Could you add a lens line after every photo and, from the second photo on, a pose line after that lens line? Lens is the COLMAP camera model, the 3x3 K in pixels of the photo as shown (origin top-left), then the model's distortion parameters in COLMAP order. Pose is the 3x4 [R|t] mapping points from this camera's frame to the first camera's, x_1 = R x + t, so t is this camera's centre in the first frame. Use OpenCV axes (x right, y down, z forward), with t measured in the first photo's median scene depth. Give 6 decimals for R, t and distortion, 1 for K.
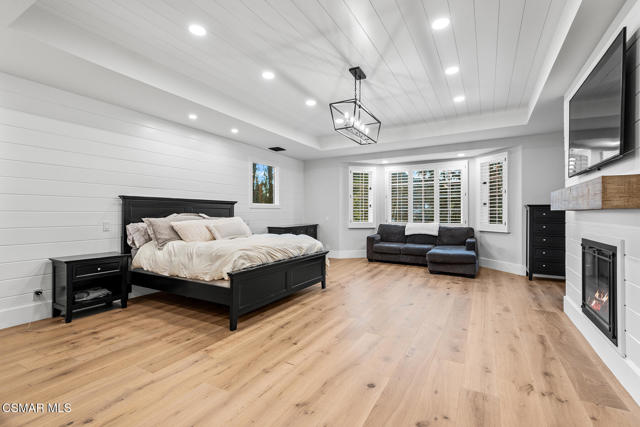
lens RADIAL K [[294.6, 0, 320.1], [0, 294.6, 214.2], [0, 0, 1]] dist [0.021381, -0.005917]
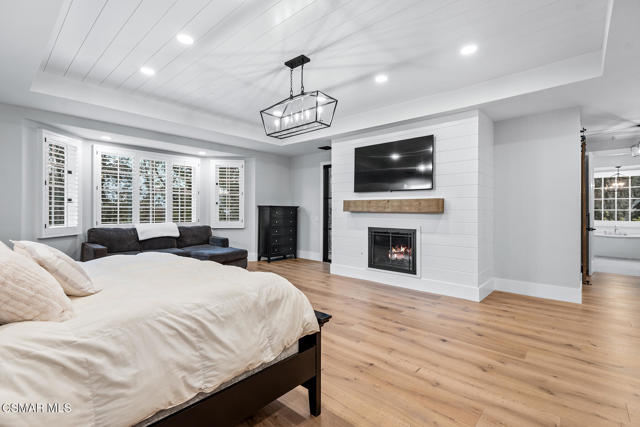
lens RADIAL K [[294.6, 0, 322.1], [0, 294.6, 209.6], [0, 0, 1]] dist [0.021381, -0.005917]
pose [[0.191246, 0.003910, 0.981534, -0.468191], [-0.002233, 0.999991, -0.003548, -0.009628], [-0.981540, -0.001514, 0.191253, 0.465462]]
